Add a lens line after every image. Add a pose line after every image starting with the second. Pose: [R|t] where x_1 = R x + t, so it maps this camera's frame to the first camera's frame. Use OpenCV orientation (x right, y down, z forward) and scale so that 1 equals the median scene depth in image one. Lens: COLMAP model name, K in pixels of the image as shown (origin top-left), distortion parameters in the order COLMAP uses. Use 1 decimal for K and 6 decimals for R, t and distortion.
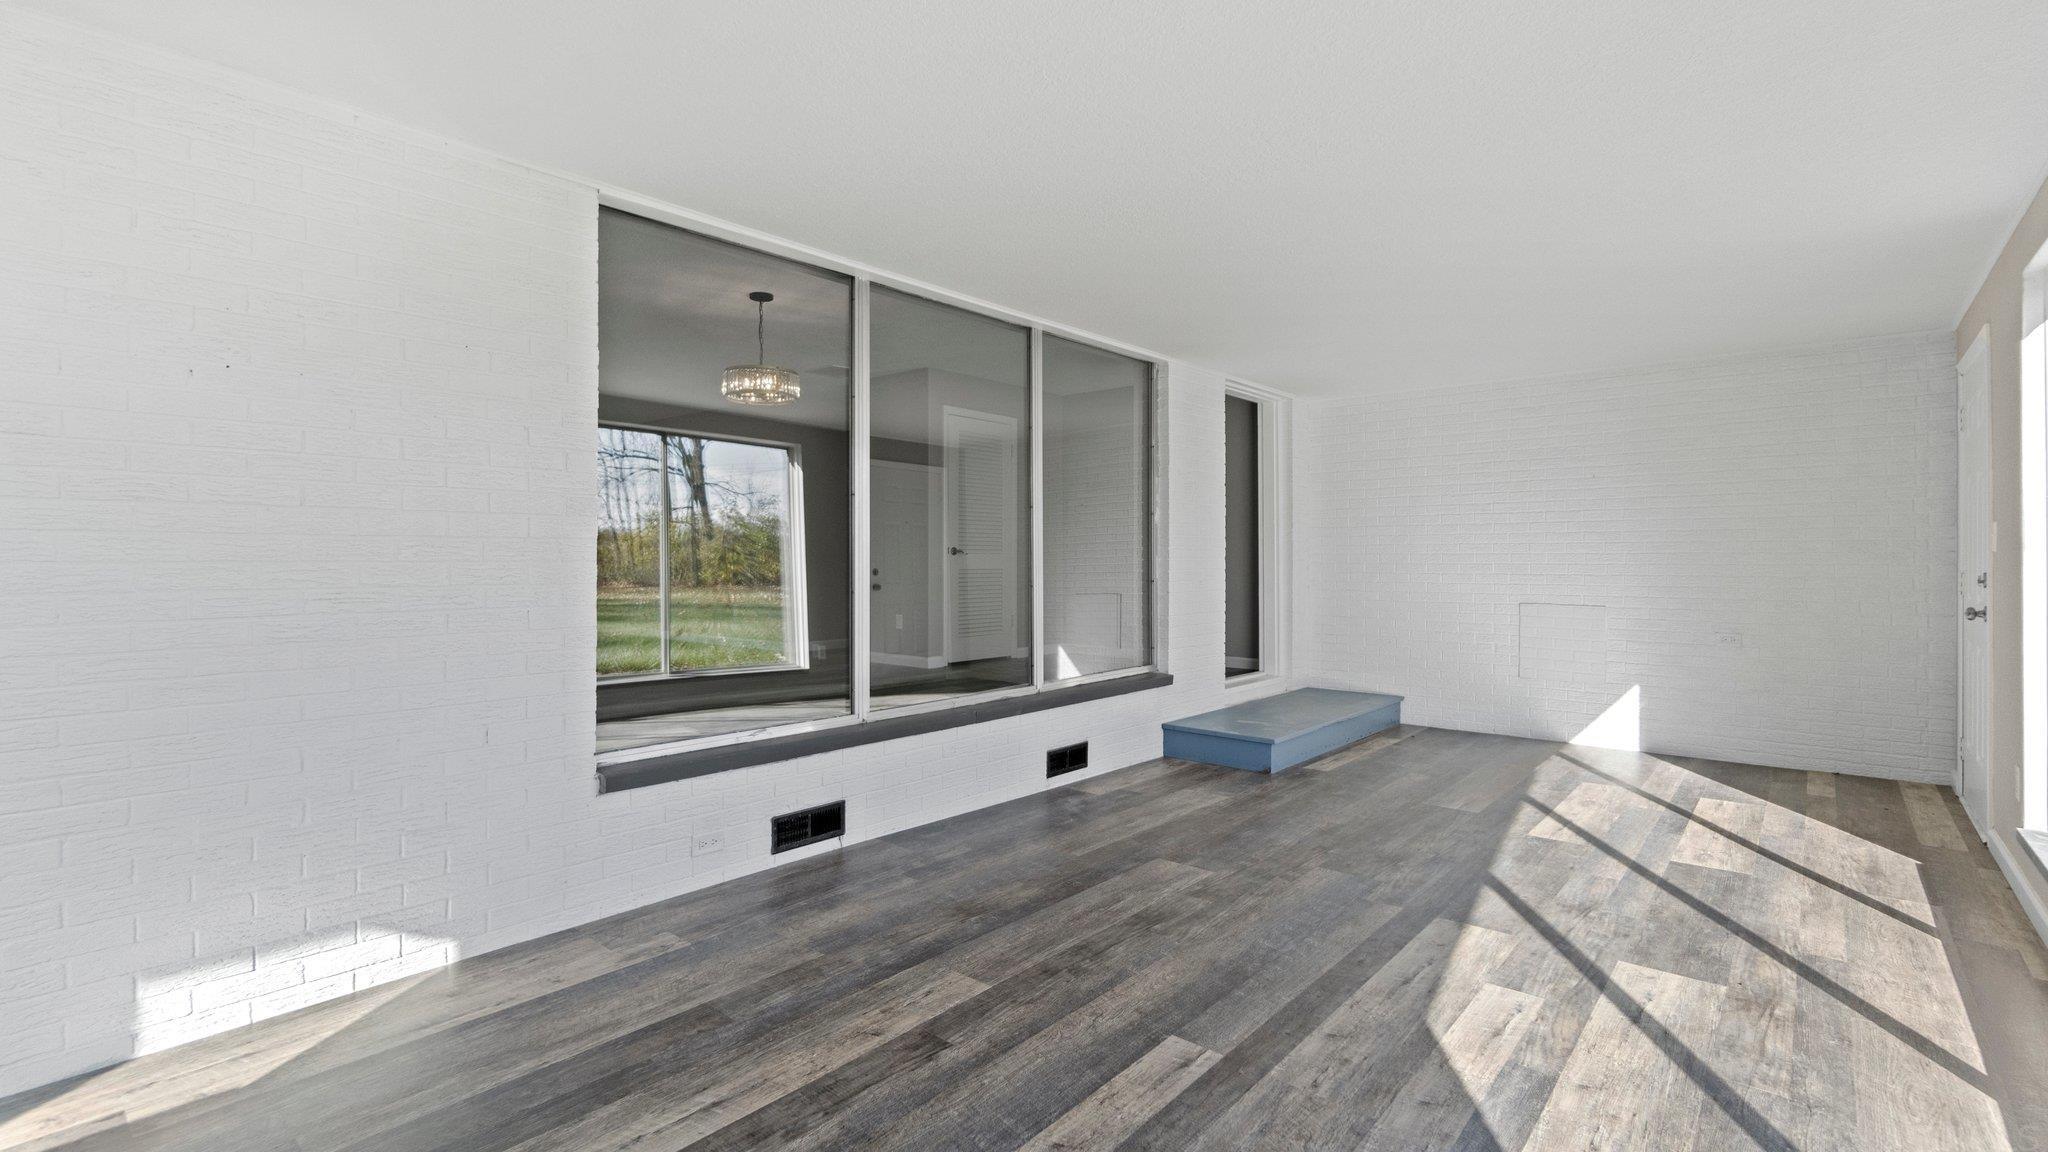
lens RADIAL K [[903.0, 0, 1000.9], [0, 903.0, 575.0], [0, 0, 1]] dist [0.000109, -0.000047]
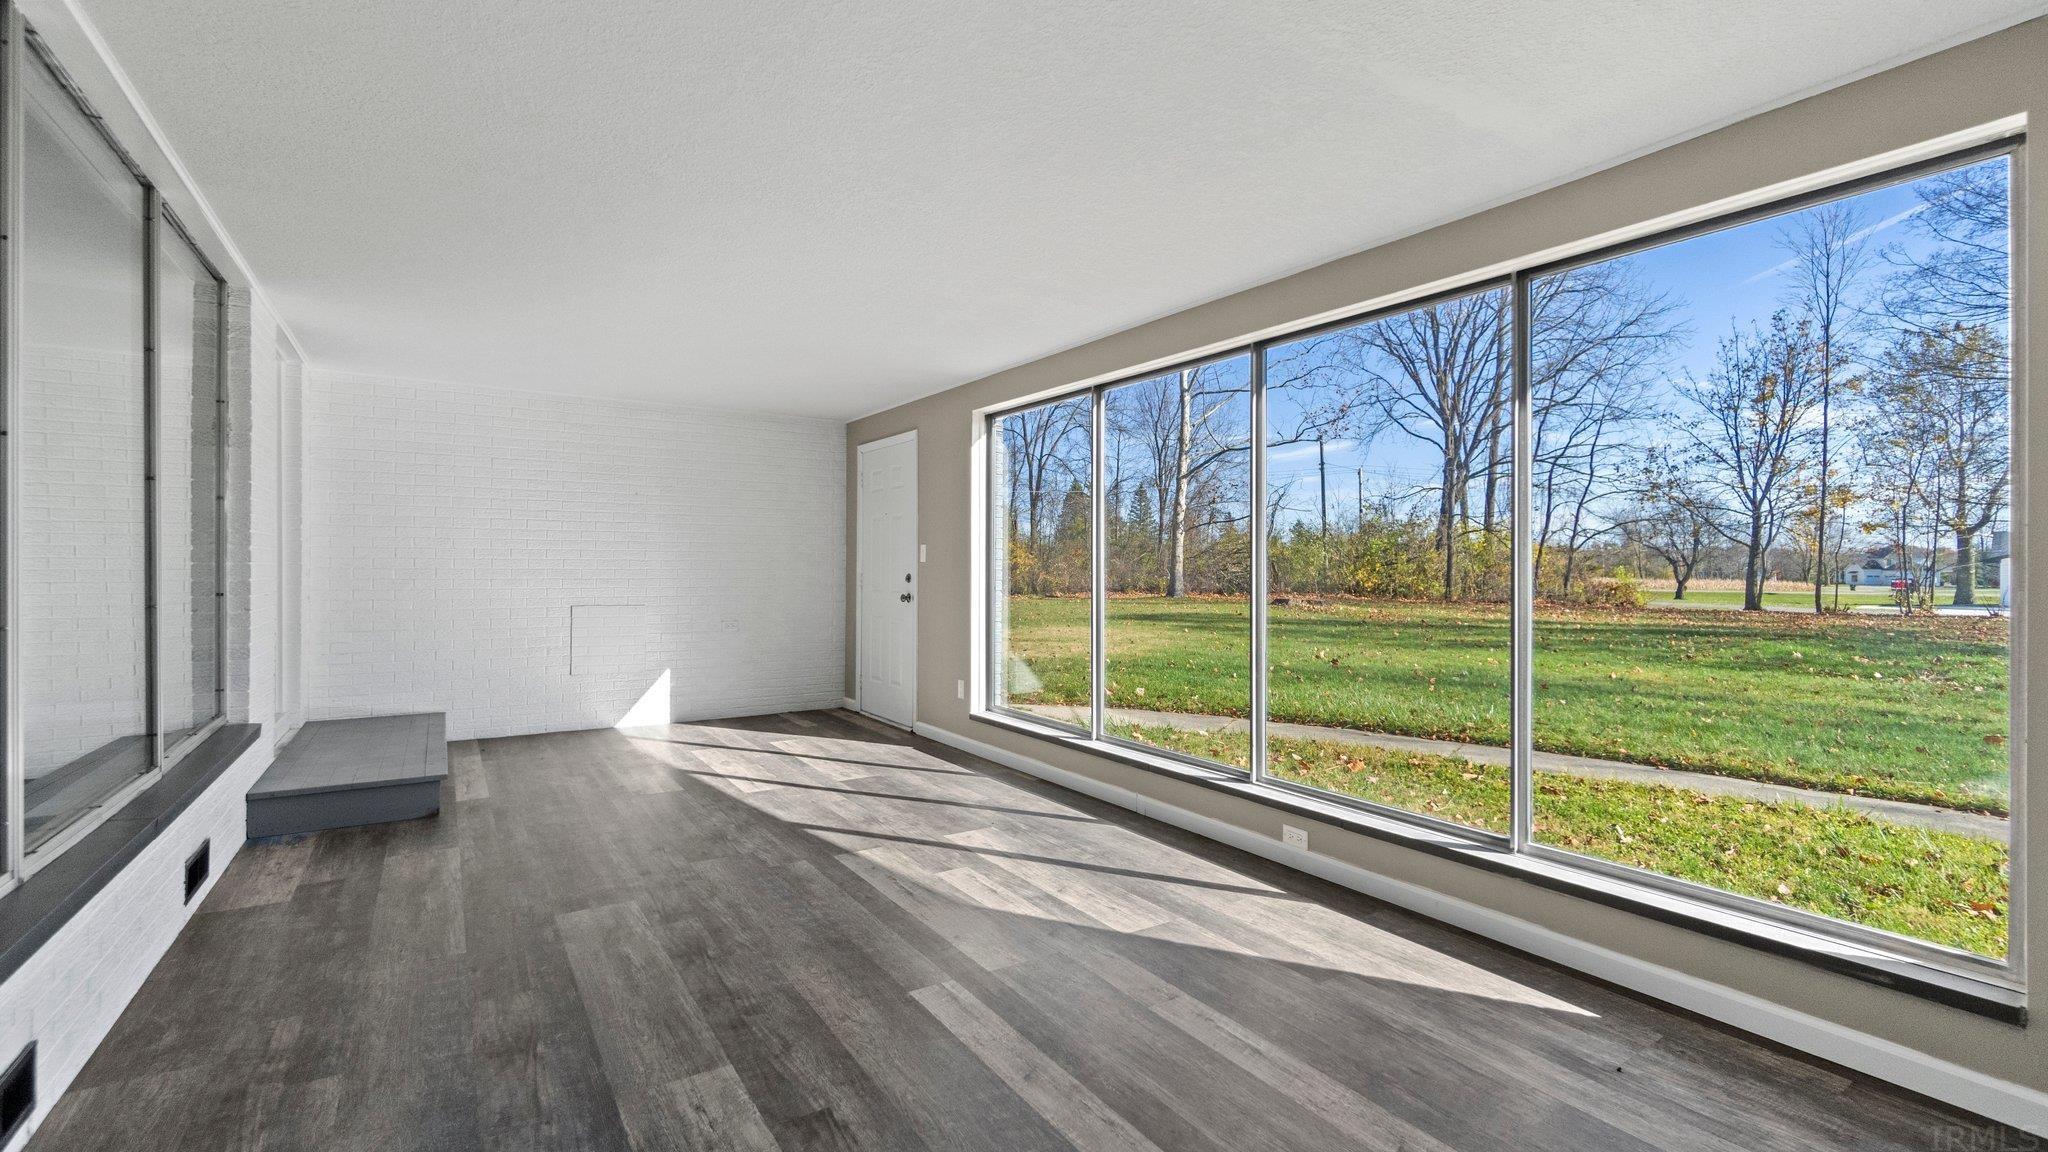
lens RADIAL K [[903.0, 0, 1000.9], [0, 903.0, 575.0], [0, 0, 1]] dist [0.000109, -0.000047]
pose [[0.283637, -0.007411, 0.958903, -0.684463], [0.010806, 0.999931, 0.004532, -0.010396], [-0.958871, 0.009076, 0.283697, 0.455815]]
